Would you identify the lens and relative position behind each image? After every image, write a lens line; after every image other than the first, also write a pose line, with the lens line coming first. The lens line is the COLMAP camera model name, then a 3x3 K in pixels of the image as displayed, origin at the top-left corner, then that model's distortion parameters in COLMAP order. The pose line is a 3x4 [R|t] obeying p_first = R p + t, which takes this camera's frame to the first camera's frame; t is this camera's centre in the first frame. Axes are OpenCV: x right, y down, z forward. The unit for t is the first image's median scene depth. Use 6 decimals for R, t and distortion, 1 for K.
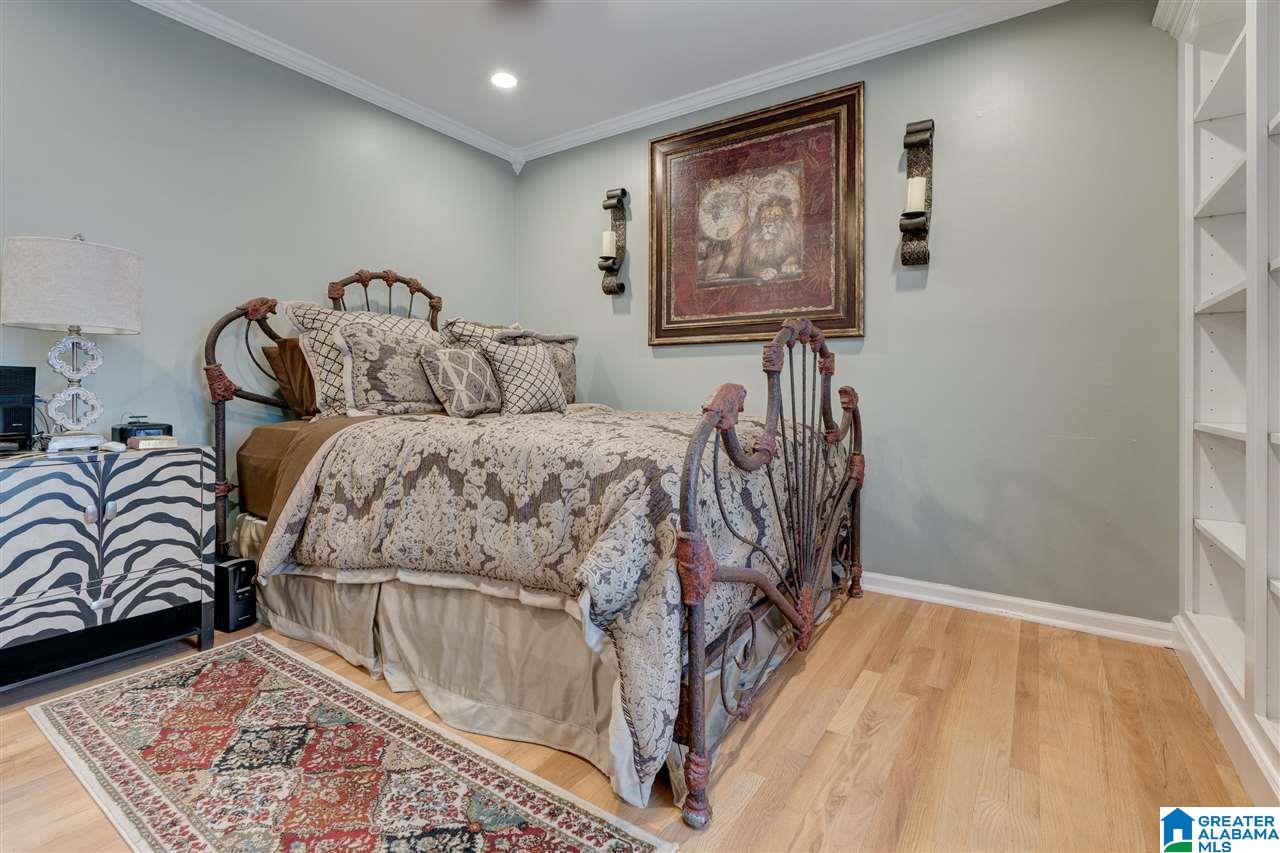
lens RADIAL K [[591.6, 0, 618.9], [0, 591.6, 383.9], [0, 0, 1]] dist [-0.002148, 0.000342]
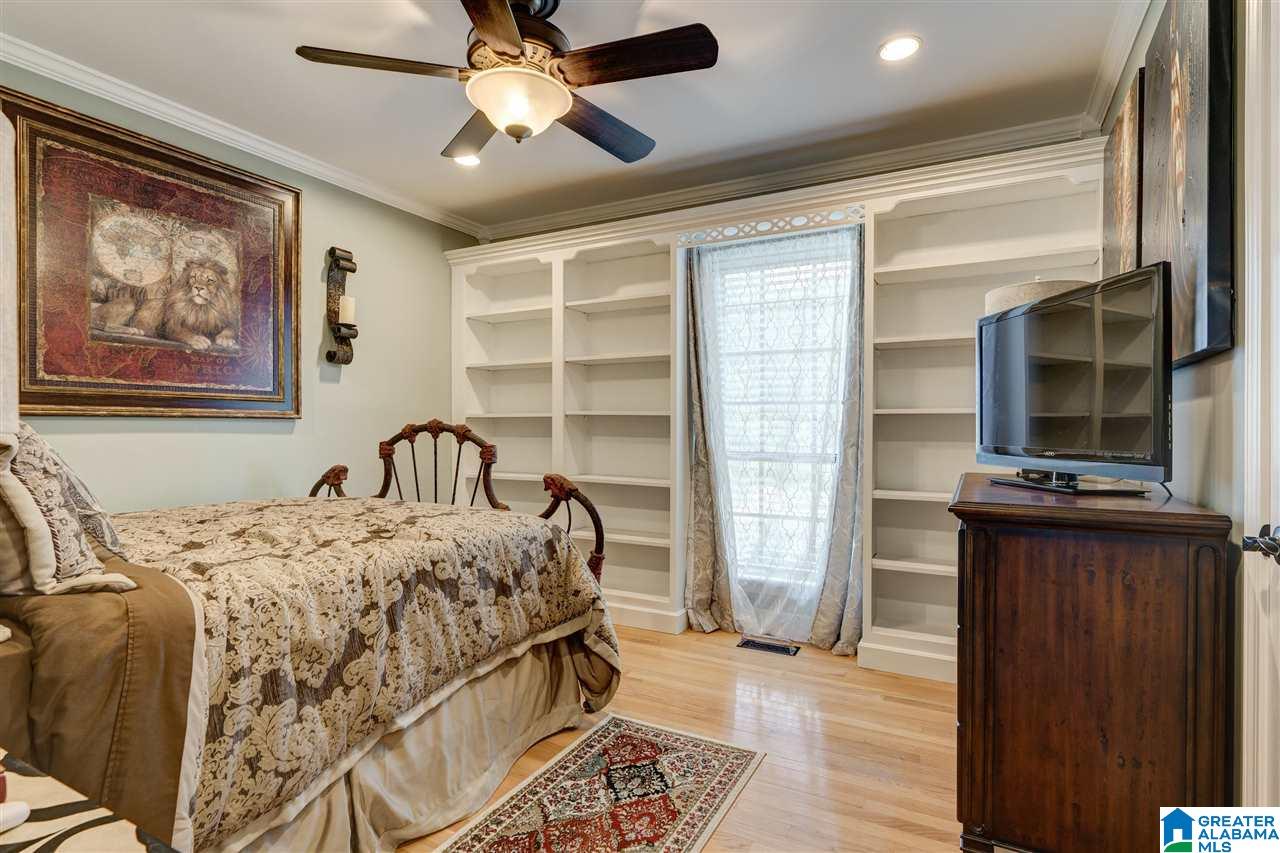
lens RADIAL K [[669.2, 0, 636.1], [0, 669.2, 429.0], [0, 0, 1]] dist [-0.005640, -0.000297]
pose [[-0.124906, -0.010069, 0.992117, -0.848108], [-0.007698, 0.999928, 0.009179, -0.071713], [-0.992139, -0.006490, -0.124975, 0.485718]]
